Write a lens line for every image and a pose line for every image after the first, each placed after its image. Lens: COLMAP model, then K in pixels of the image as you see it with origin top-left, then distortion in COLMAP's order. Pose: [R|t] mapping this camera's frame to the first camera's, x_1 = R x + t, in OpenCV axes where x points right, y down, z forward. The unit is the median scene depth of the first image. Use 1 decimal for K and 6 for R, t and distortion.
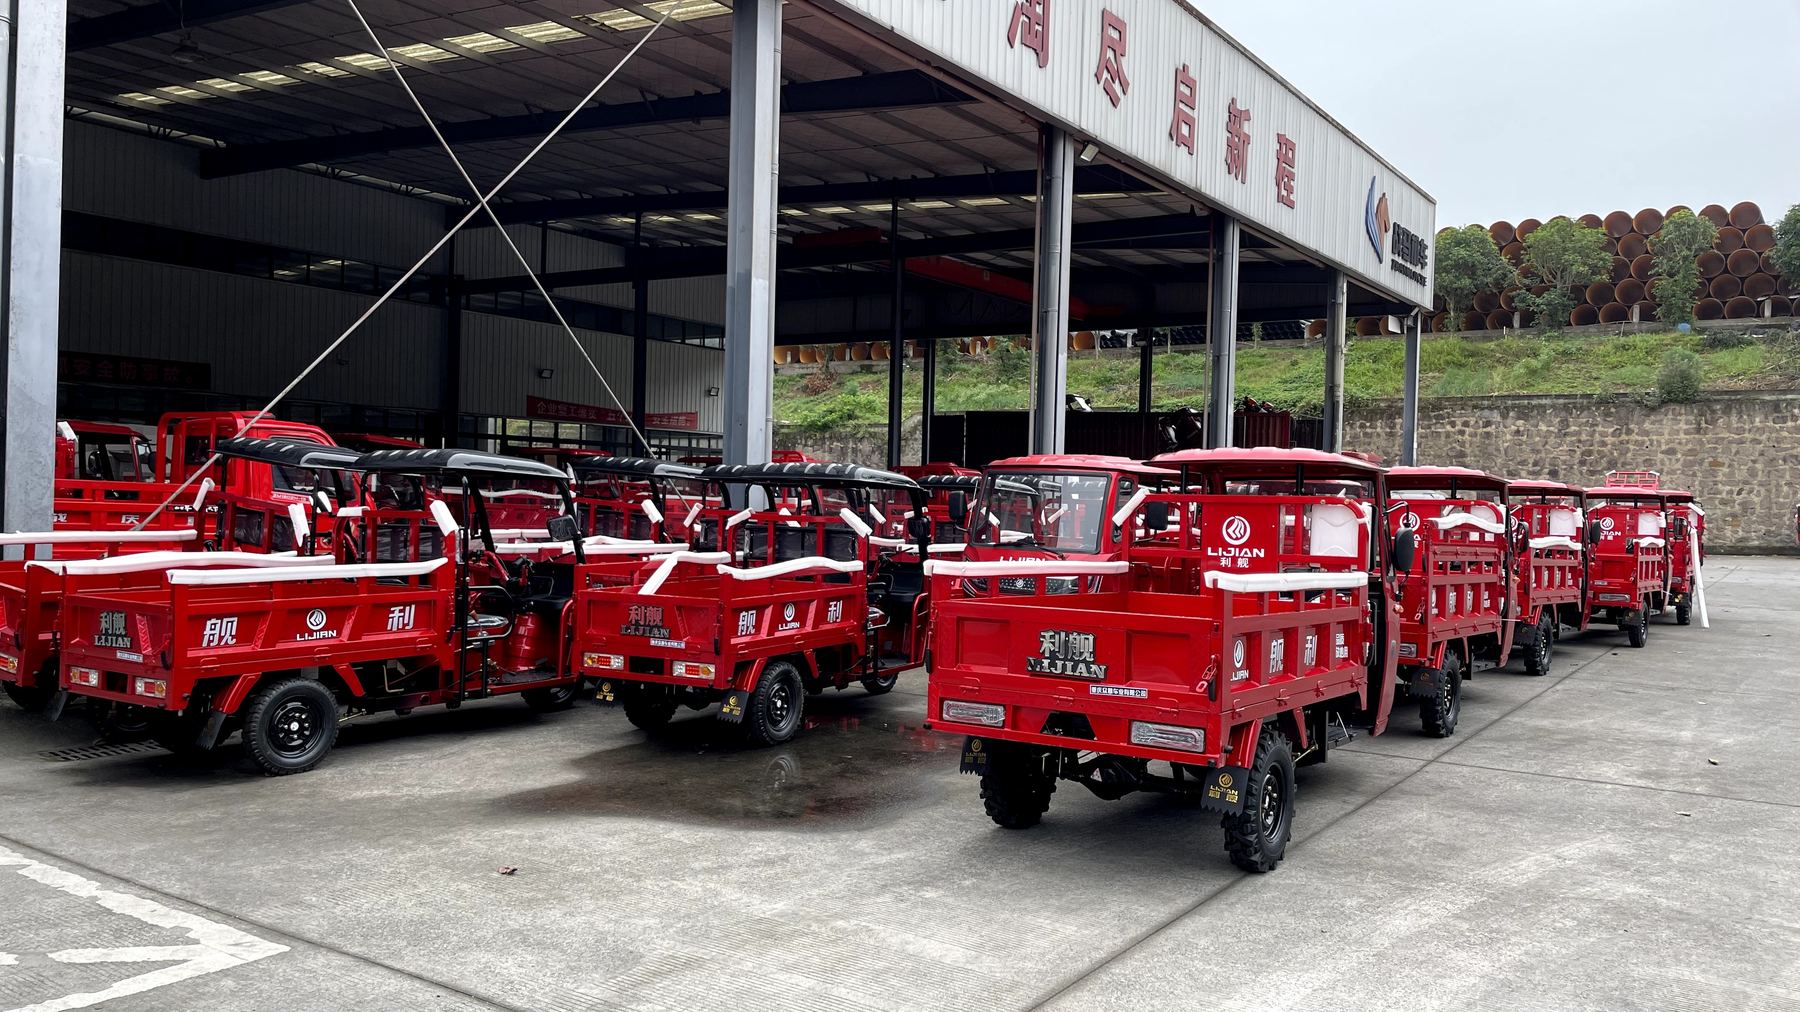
lens RADIAL K [[1365.3, 0, 903.2], [0, 1365.3, 478.5], [0, 0, 1]] dist [0.090831, -0.125429]
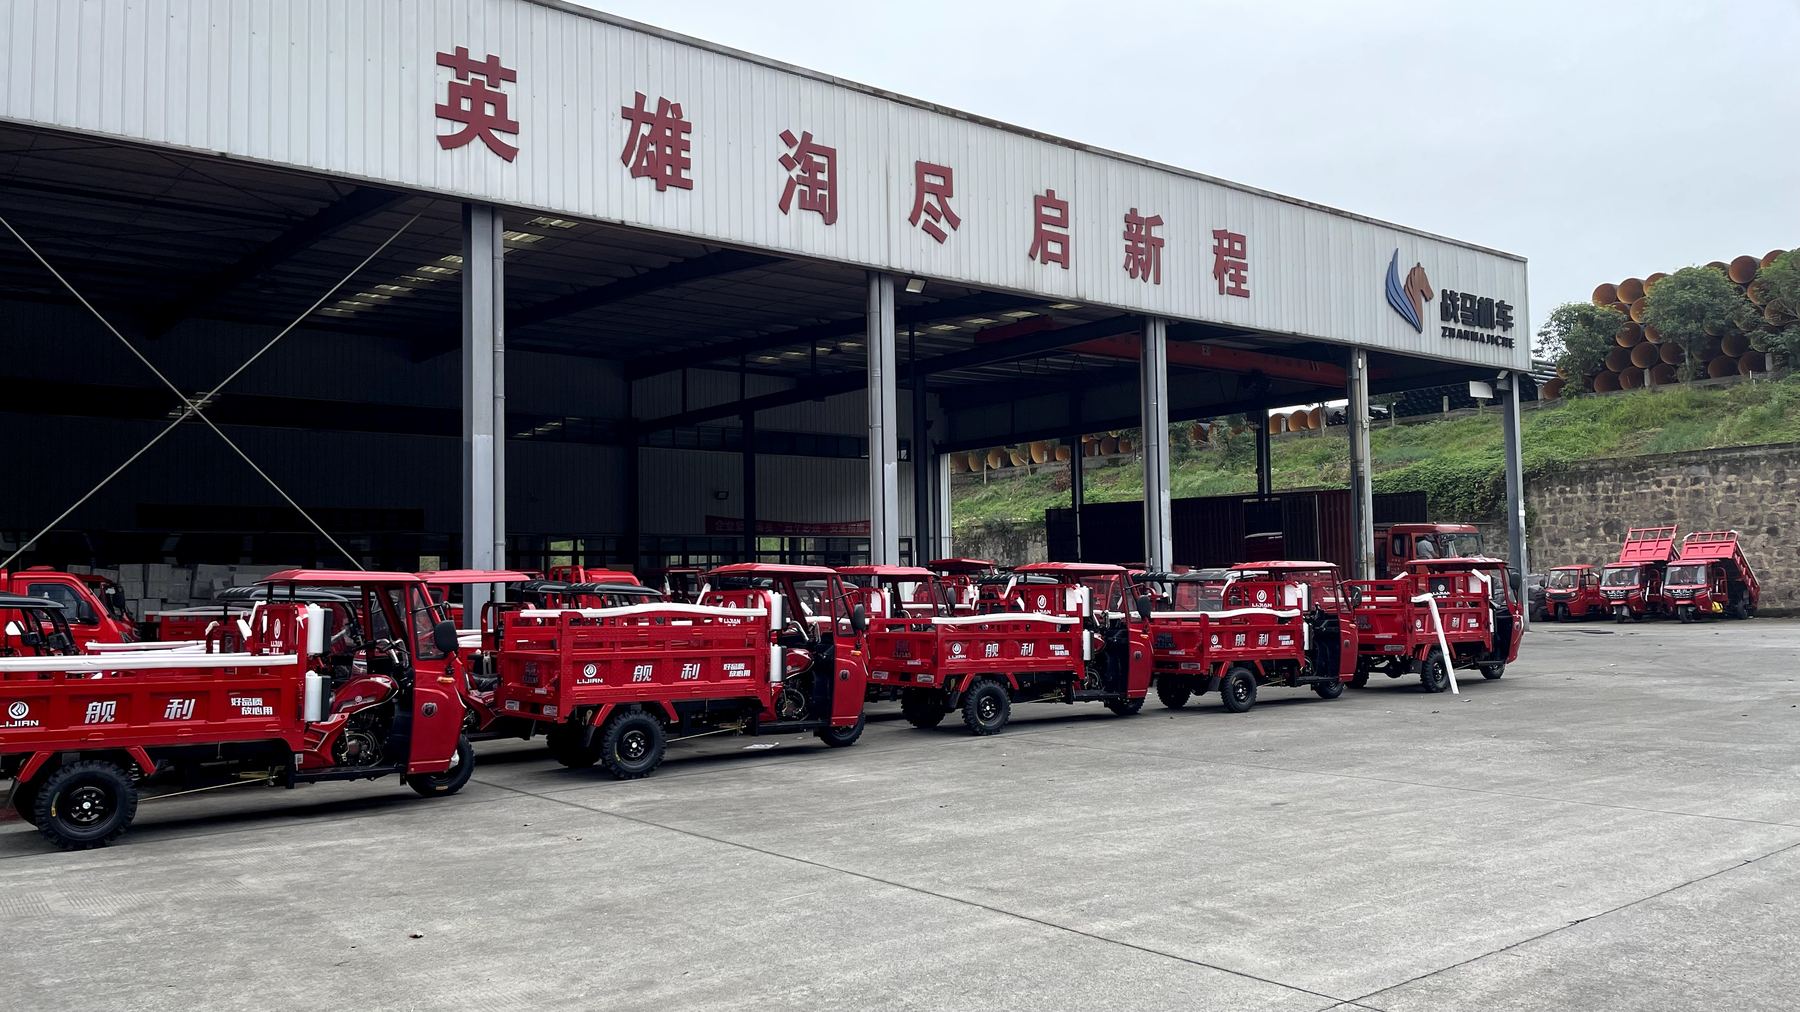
lens RADIAL K [[1383.1, 0, 900.0], [0, 1383.1, 506.0], [0, 0, 1]] dist [-0.000515, 0.001723]
pose [[0.946458, -0.062427, -0.316733, 0.255677], [0.047077, 0.997326, -0.055893, 0.004090], [0.319375, 0.037990, 0.946867, -0.042124]]
